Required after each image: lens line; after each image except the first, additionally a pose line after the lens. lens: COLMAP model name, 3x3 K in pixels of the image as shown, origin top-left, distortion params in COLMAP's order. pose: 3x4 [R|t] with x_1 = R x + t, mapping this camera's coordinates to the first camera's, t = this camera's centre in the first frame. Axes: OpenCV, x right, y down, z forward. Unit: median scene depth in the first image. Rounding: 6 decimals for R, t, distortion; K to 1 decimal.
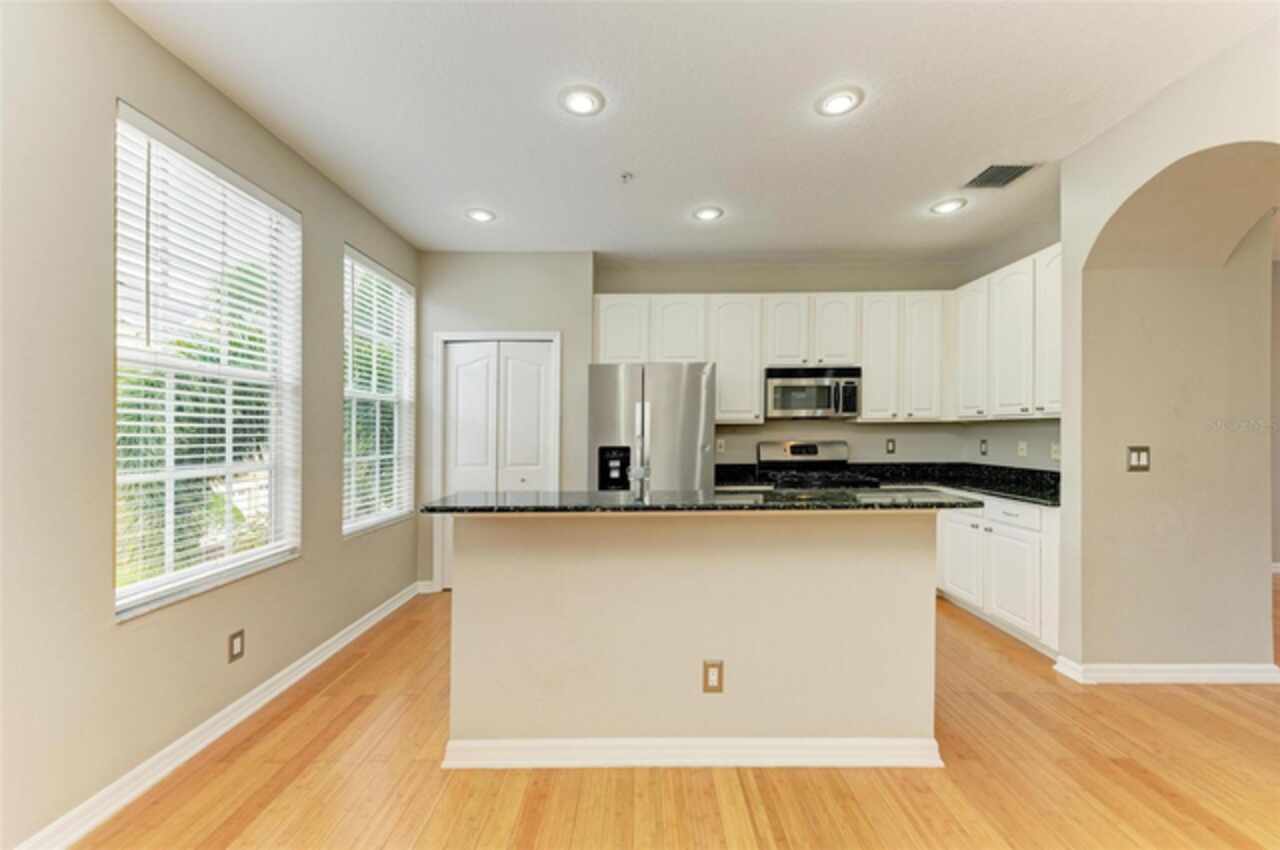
lens RADIAL K [[492.1, 0, 641.2], [0, 492.1, 433.6], [0, 0, 1]] dist [0.005642, -0.000273]
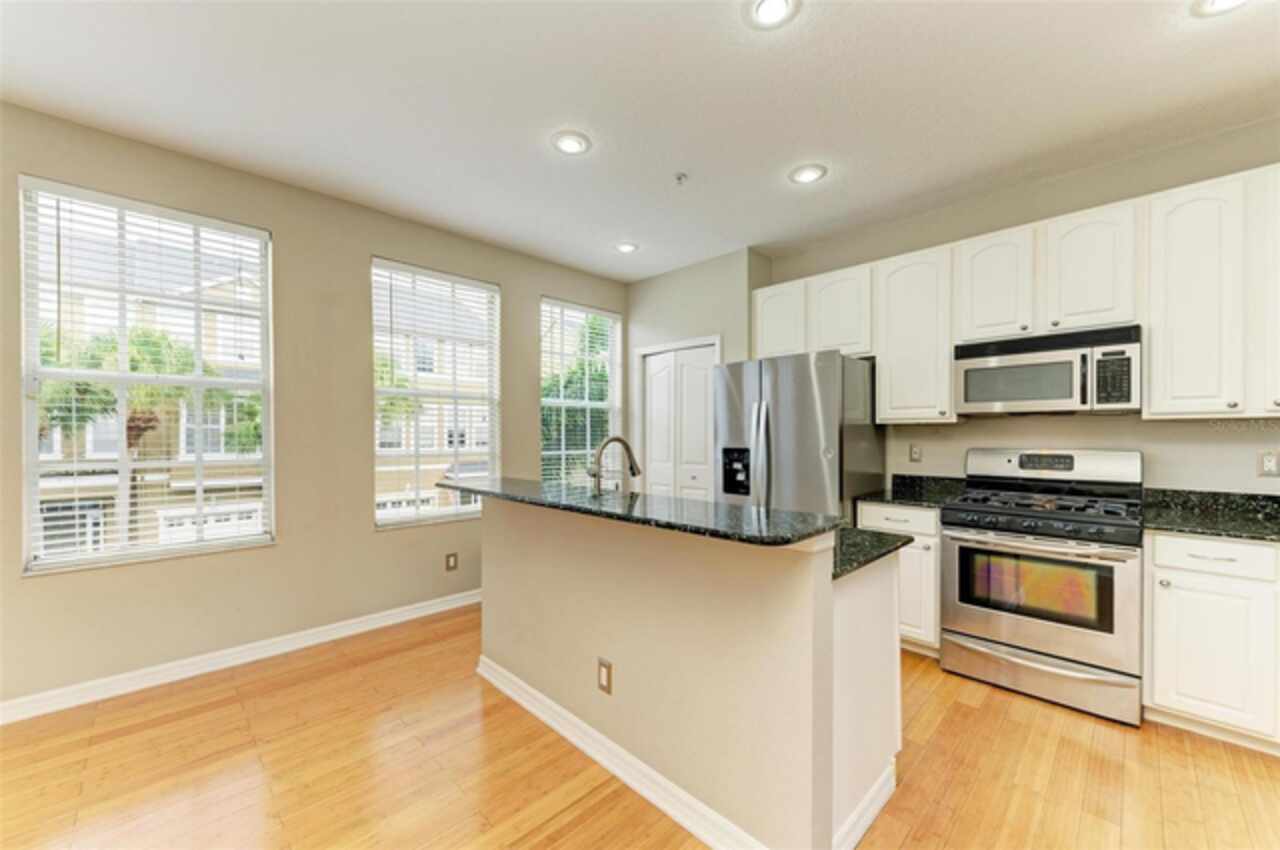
lens RADIAL K [[492.1, 0, 641.2], [0, 492.1, 433.6], [0, 0, 1]] dist [0.005642, -0.000273]
pose [[0.705986, 0.007164, -0.708189, 0.453074], [-0.006831, 0.999971, 0.003307, -0.003579], [0.708193, 0.002503, 0.706015, 0.168109]]
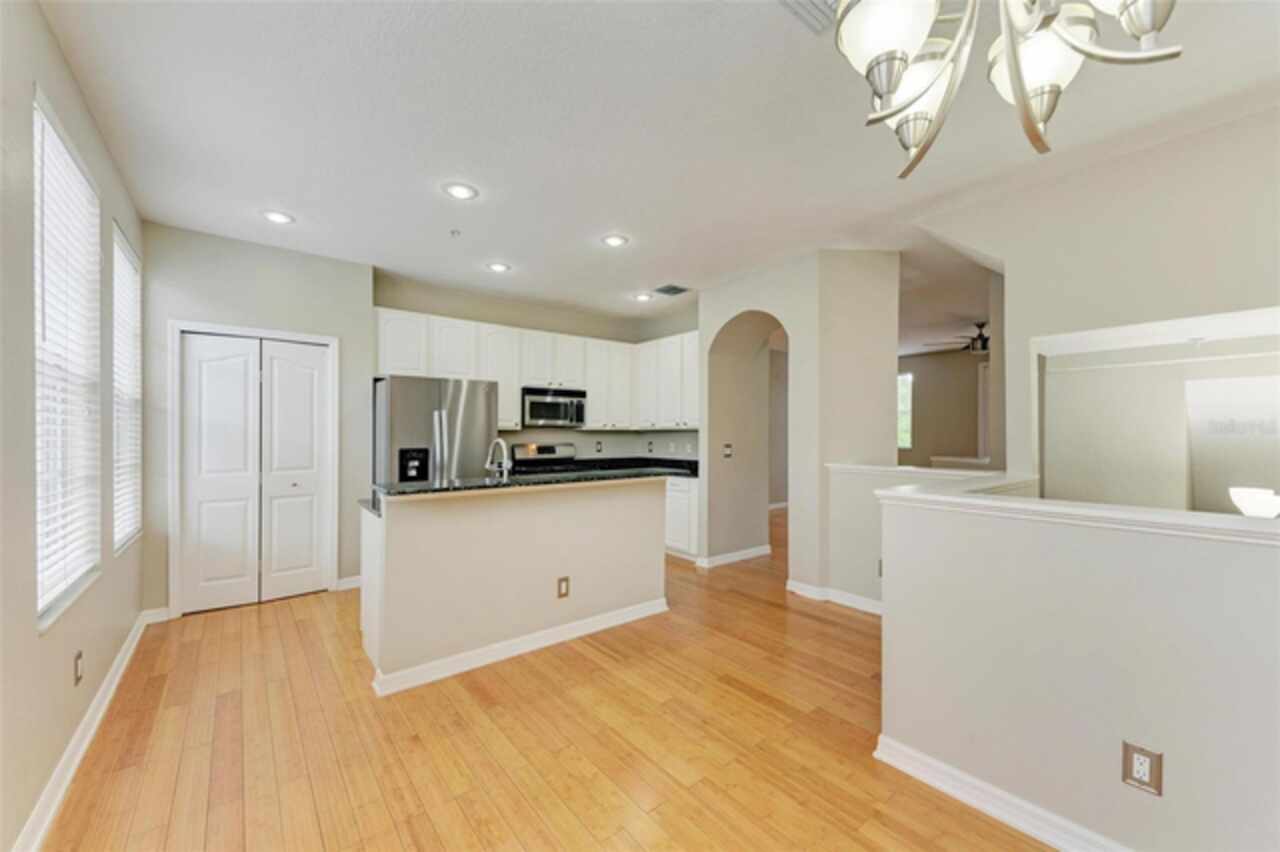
lens RADIAL K [[492.1, 0, 641.2], [0, 492.1, 434.6], [0, 0, 1]] dist [0.005642, -0.000273]
pose [[0.776529, 0.006986, 0.630043, -0.327726], [-0.001048, 0.999951, -0.009795, 0.004353], [-0.630081, 0.006946, 0.776498, -0.201087]]
